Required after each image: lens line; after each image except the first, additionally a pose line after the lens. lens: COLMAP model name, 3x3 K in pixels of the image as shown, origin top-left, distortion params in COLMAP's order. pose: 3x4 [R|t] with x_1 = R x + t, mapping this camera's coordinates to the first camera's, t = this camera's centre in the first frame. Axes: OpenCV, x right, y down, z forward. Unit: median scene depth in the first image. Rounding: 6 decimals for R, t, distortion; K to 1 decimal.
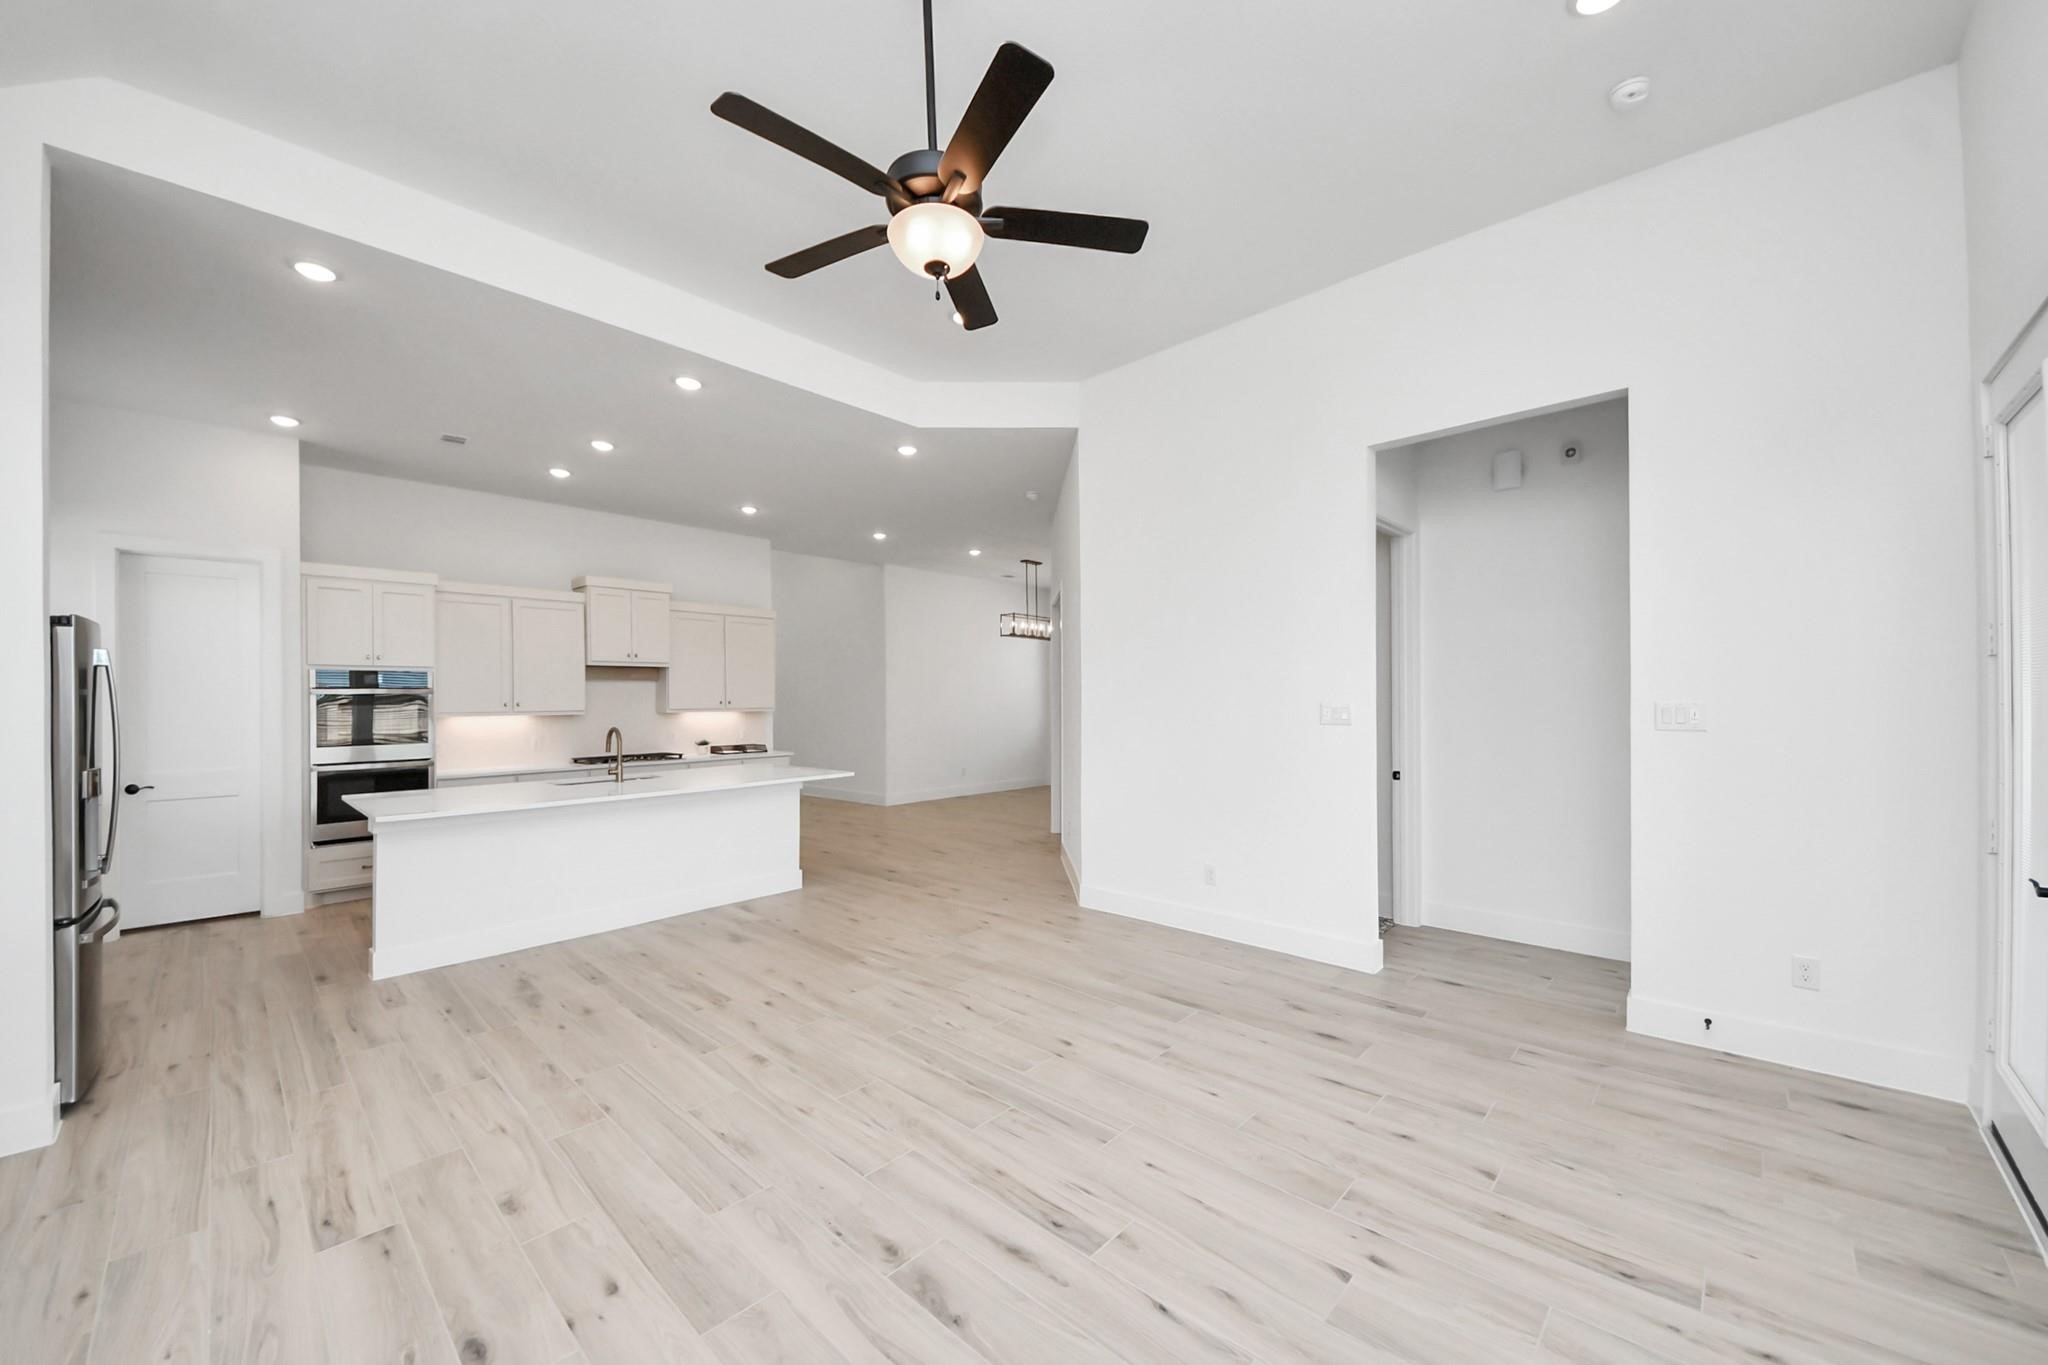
lens RADIAL K [[748.6, 0, 1002.5], [0, 748.6, 690.1], [0, 0, 1]] dist [0.003413, -0.007208]
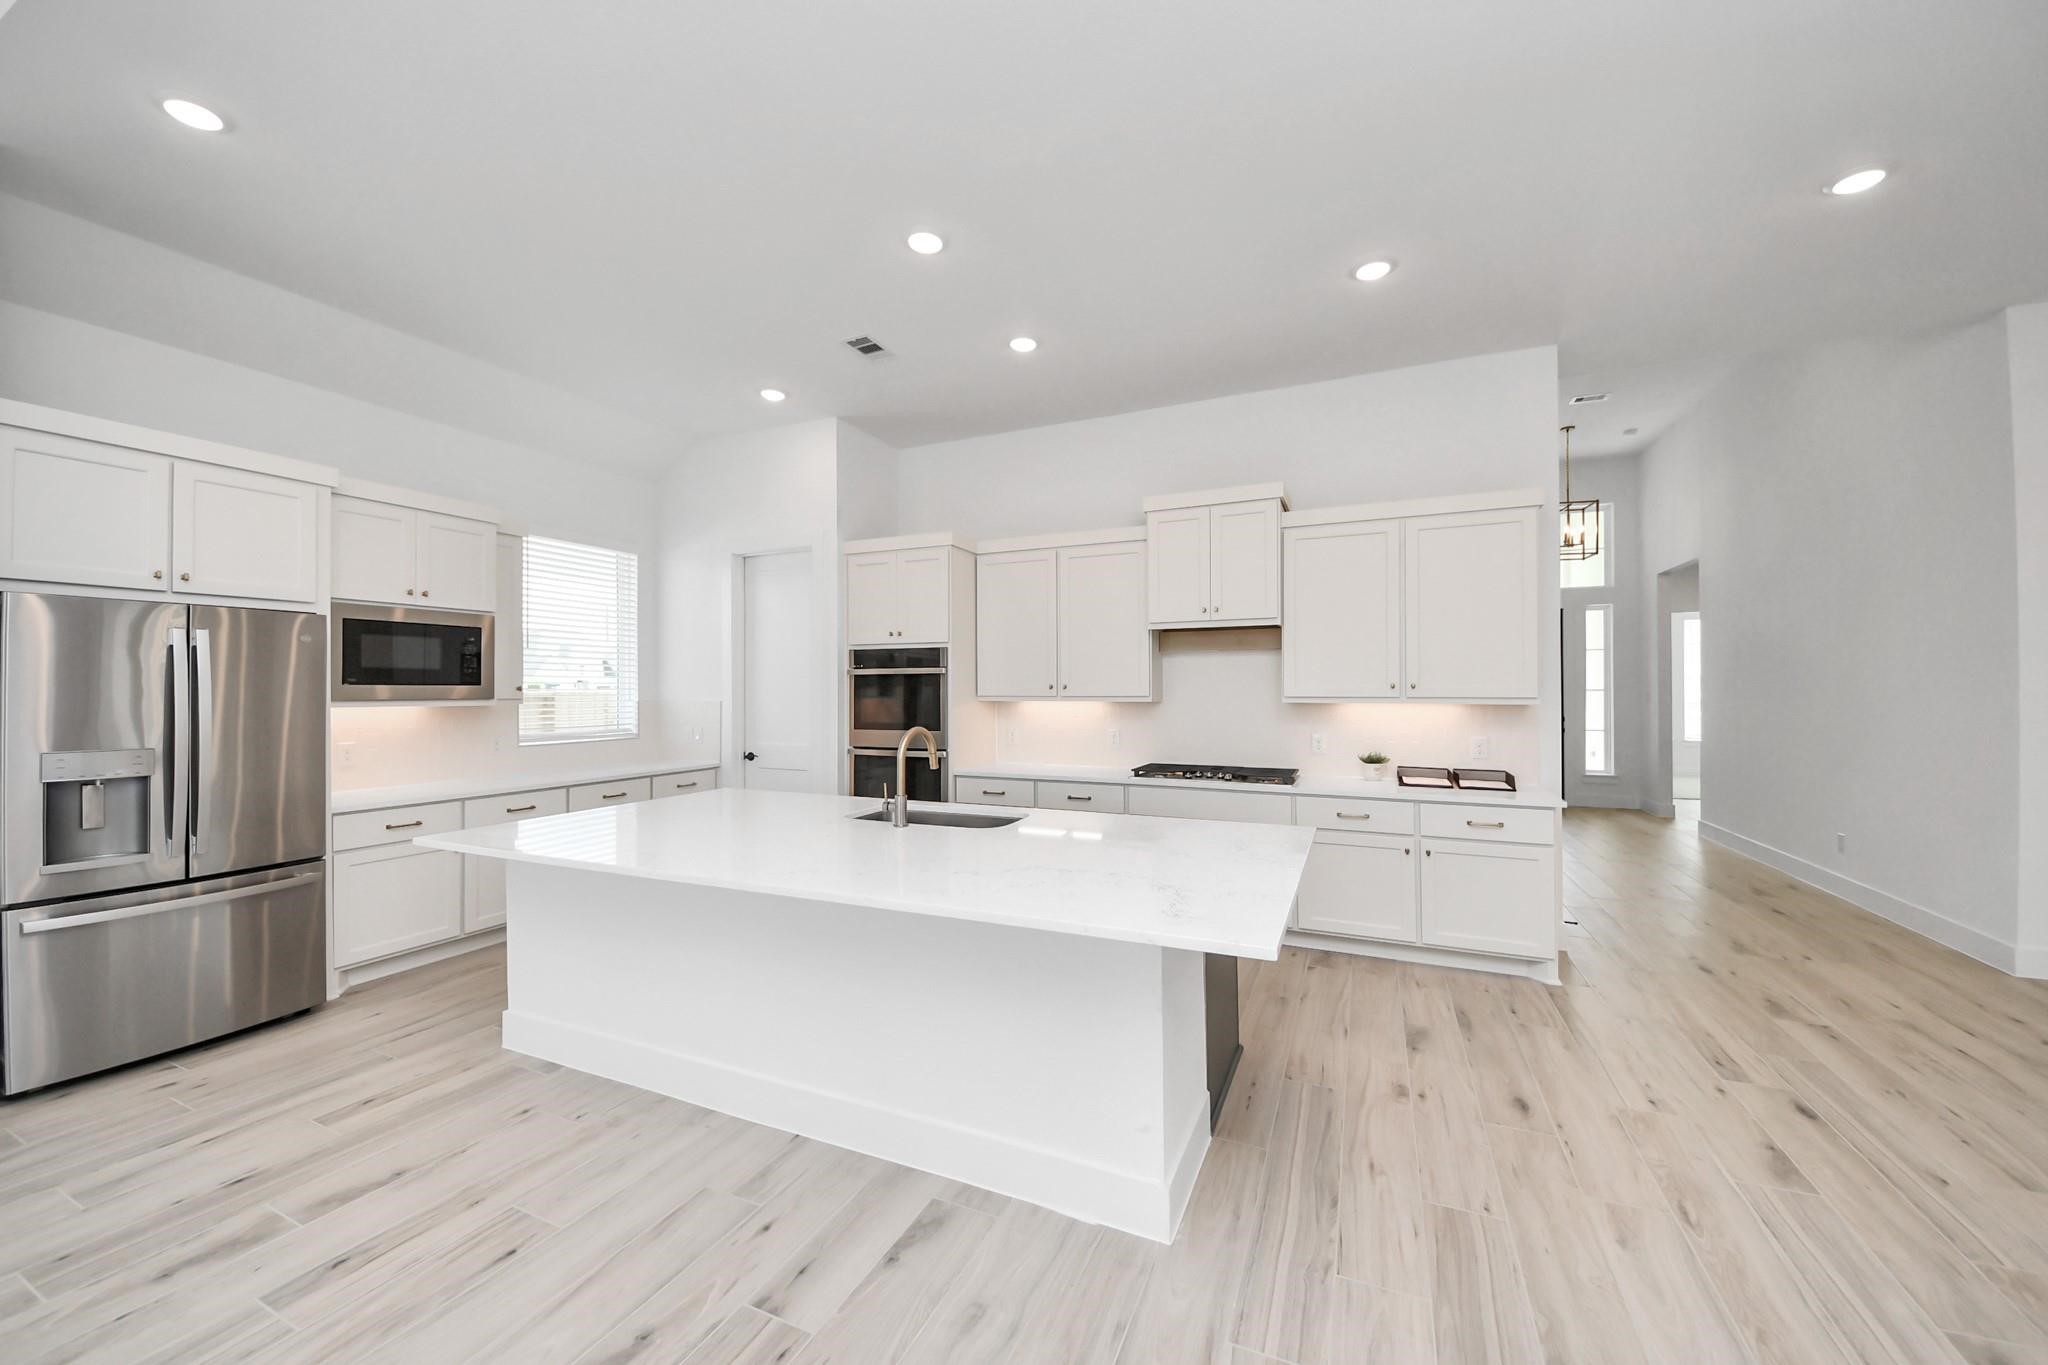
lens RADIAL K [[748.6, 0, 1022.5], [0, 748.6, 676.9], [0, 0, 1]] dist [0.003413, -0.007208]
pose [[0.336267, -0.004269, -0.941757, 0.053581], [0.006154, 0.999978, -0.002336, 0.018882], [0.941747, -0.005010, 0.336286, 1.155072]]
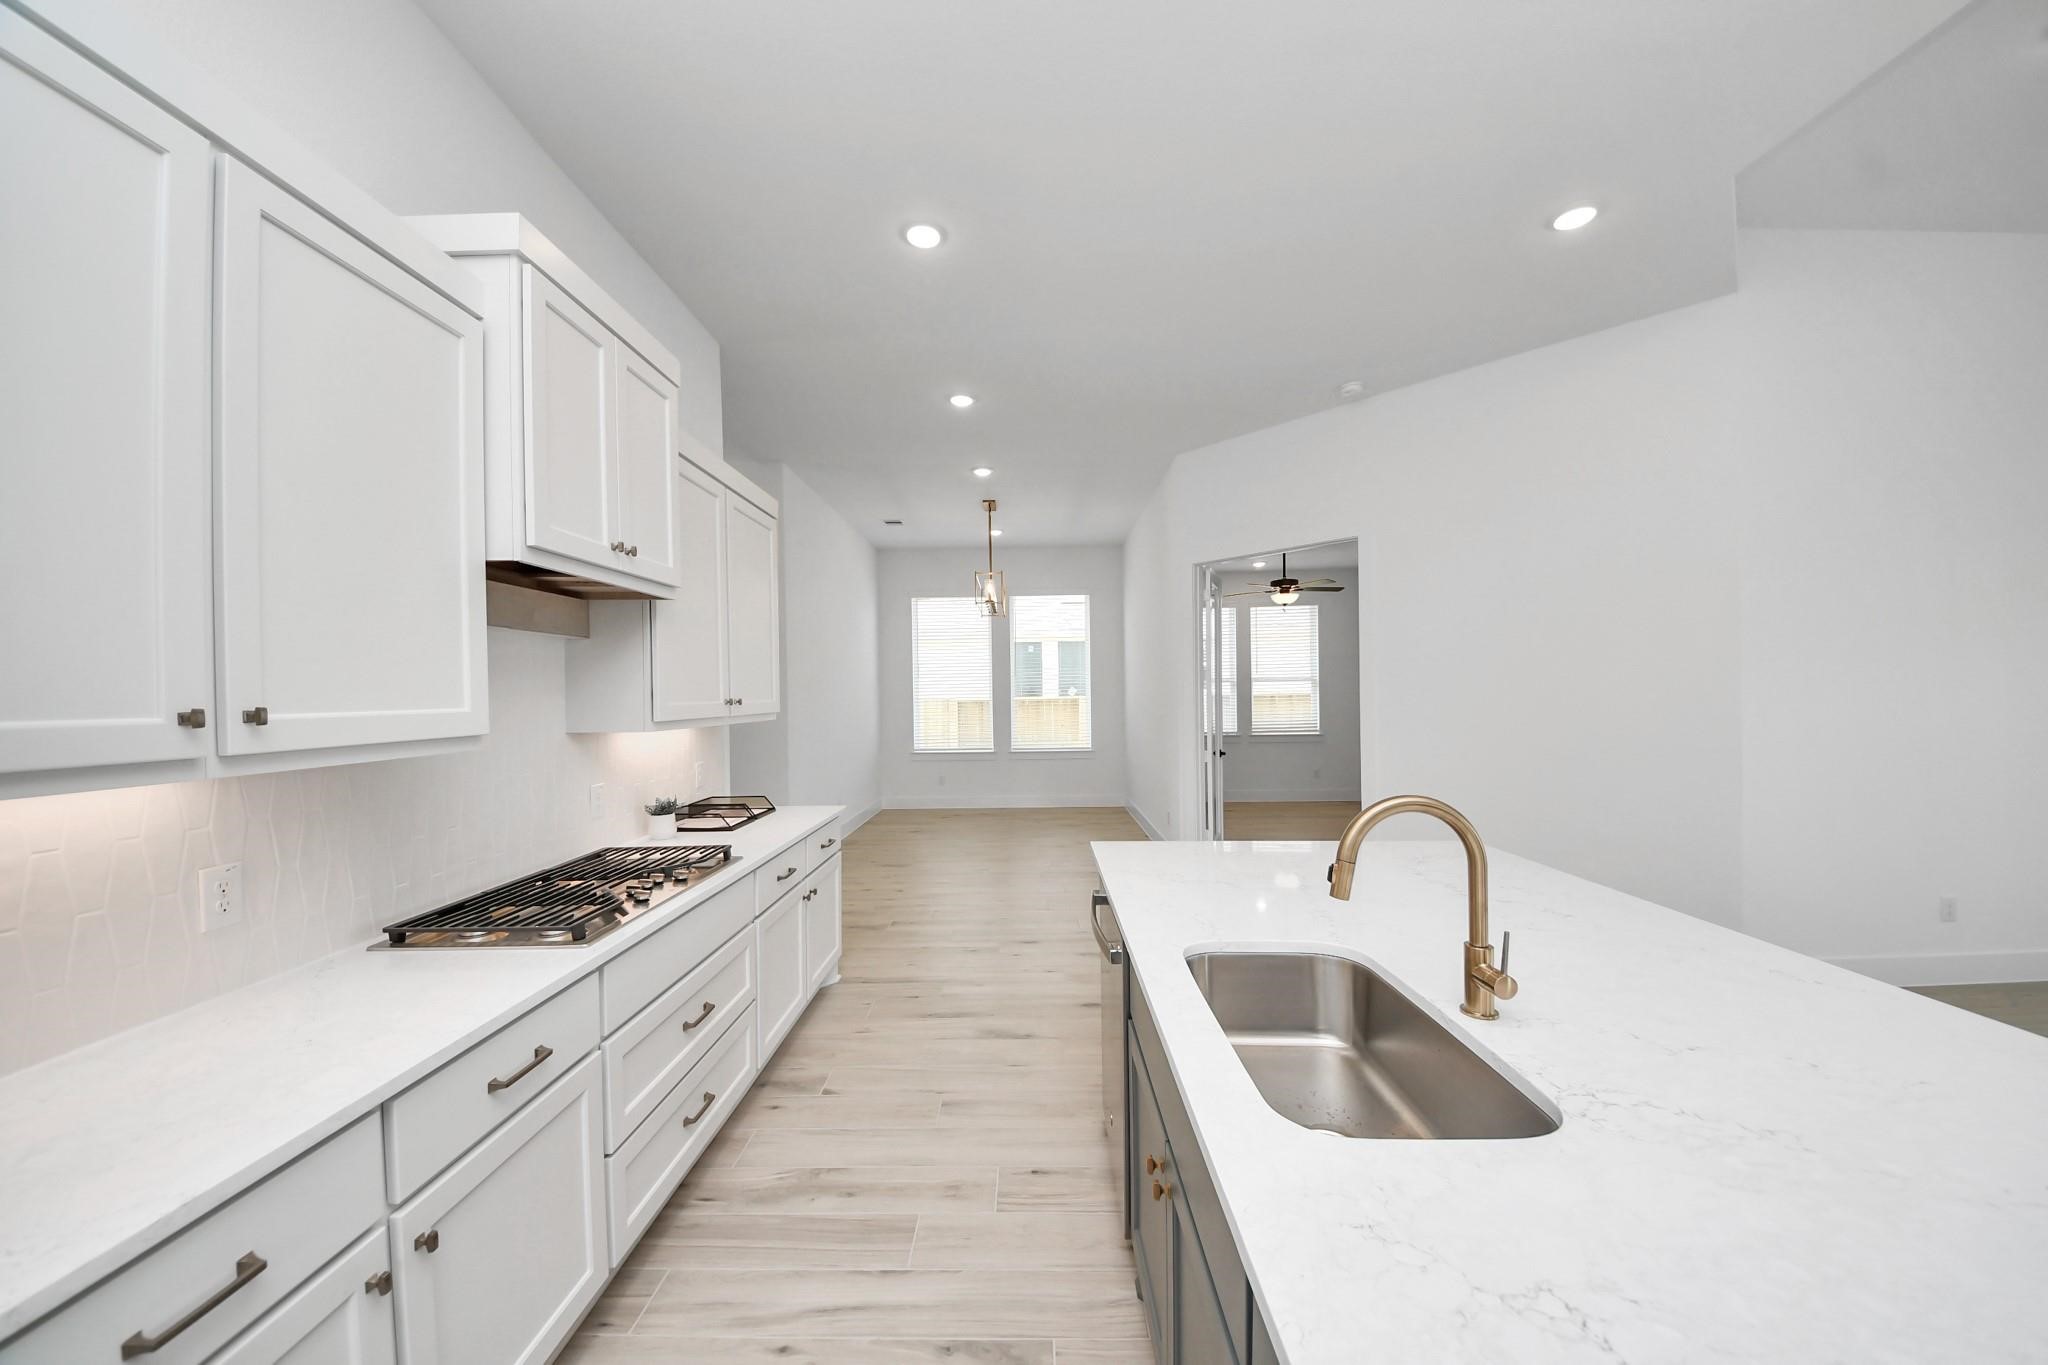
lens RADIAL K [[748.6, 0, 1019.1], [0, 748.6, 682.9], [0, 0, 1]] dist [0.003413, -0.007208]
pose [[0.722488, 0.007093, 0.691347, -1.038018], [-0.004494, 0.999974, -0.005562, 0.015137], [-0.691369, 0.000912, 0.722501, 1.196389]]
